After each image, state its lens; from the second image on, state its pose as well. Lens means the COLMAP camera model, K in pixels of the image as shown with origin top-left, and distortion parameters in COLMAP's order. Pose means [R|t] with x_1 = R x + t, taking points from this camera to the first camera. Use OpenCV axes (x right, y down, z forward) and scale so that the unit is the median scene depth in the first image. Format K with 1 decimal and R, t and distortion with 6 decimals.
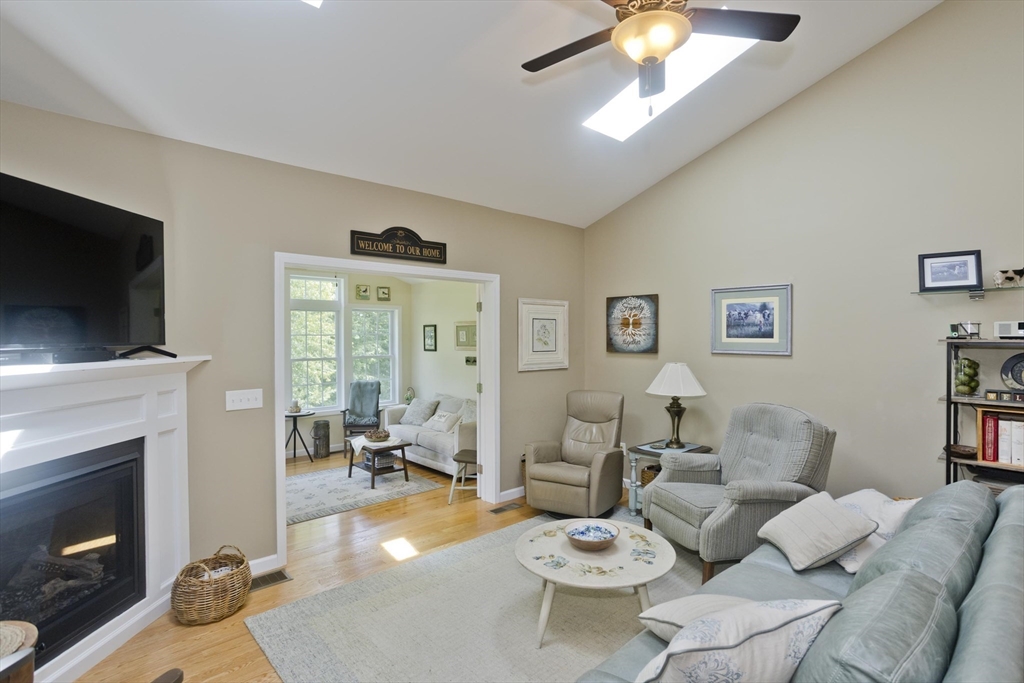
lens RADIAL K [[498.0, 0, 518.2], [0, 498.0, 343.4], [0, 0, 1]] dist [-0.040077, 0.014121]
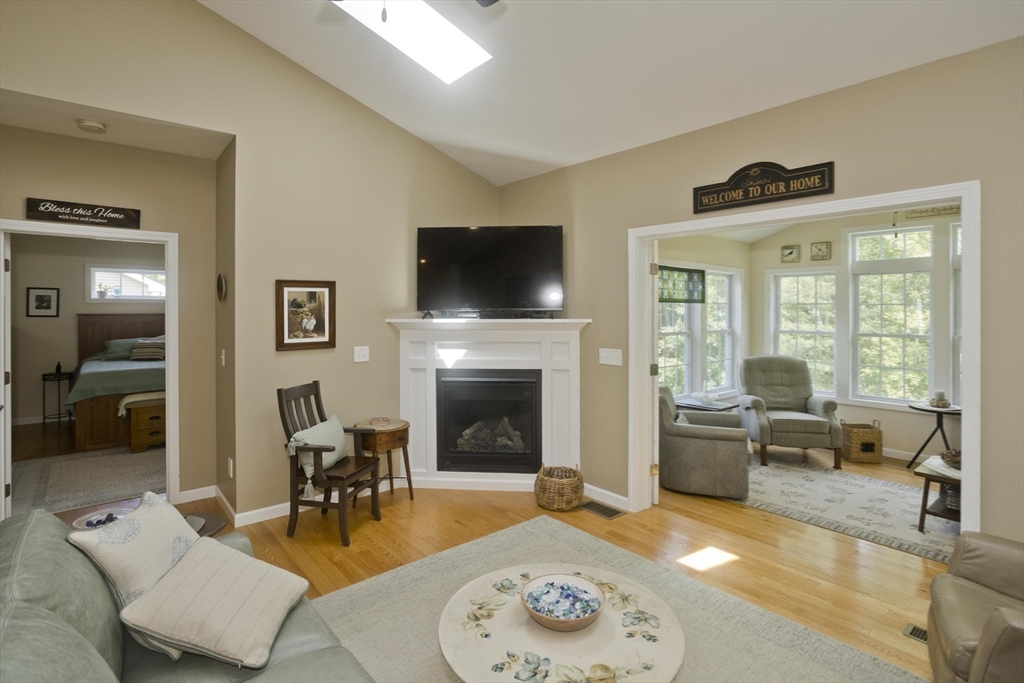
lens RADIAL K [[498.0, 0, 507.2], [0, 498.0, 310.6], [0, 0, 1]] dist [-0.040077, 0.014121]
pose [[-0.033695, 0.007759, -0.999402, 0.537794], [-0.016059, 0.999837, 0.008304, -0.004338], [0.999303, 0.016329, -0.033565, 0.630304]]
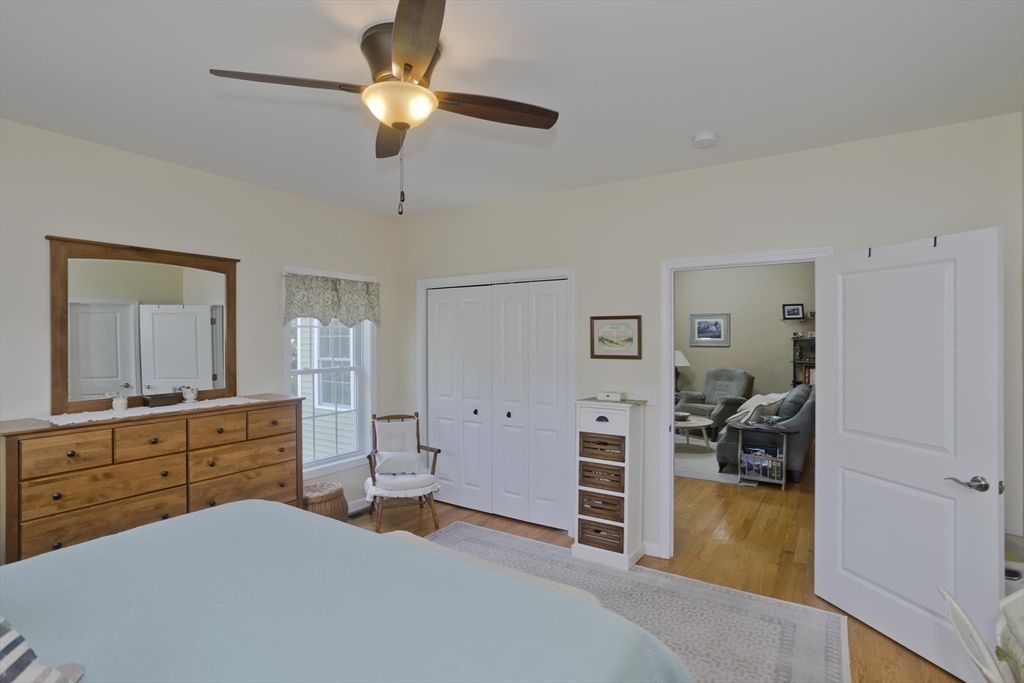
lens RADIAL K [[498.0, 0, 518.9], [0, 498.0, 347.5], [0, 0, 1]] dist [-0.040077, 0.014121]
pose [[0.966781, -0.007633, 0.255493, -0.877114], [0.005369, 0.999940, 0.009555, 0.004287], [-0.255551, -0.007866, 0.966764, -0.848360]]
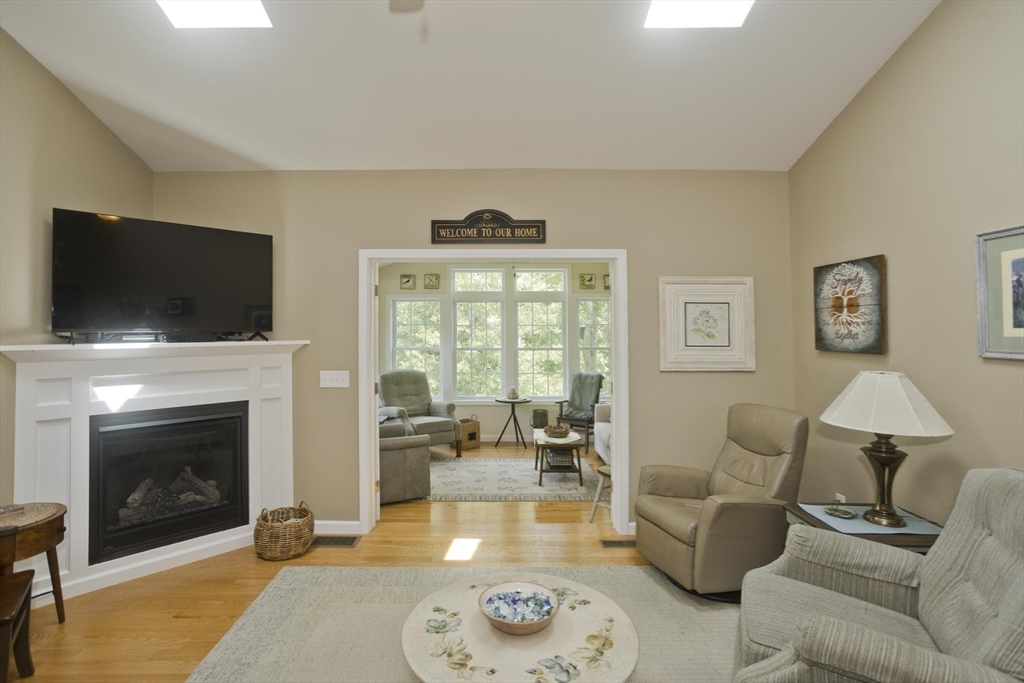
lens RADIAL K [[498.0, 0, 480.5], [0, 498.0, 320.6], [0, 0, 1]] dist [-0.040077, 0.014121]
pose [[0.728855, -0.007496, -0.684627, 0.392113], [-0.013313, 0.999596, -0.025117, 0.000856], [0.684538, 0.027421, 0.728461, 0.301179]]
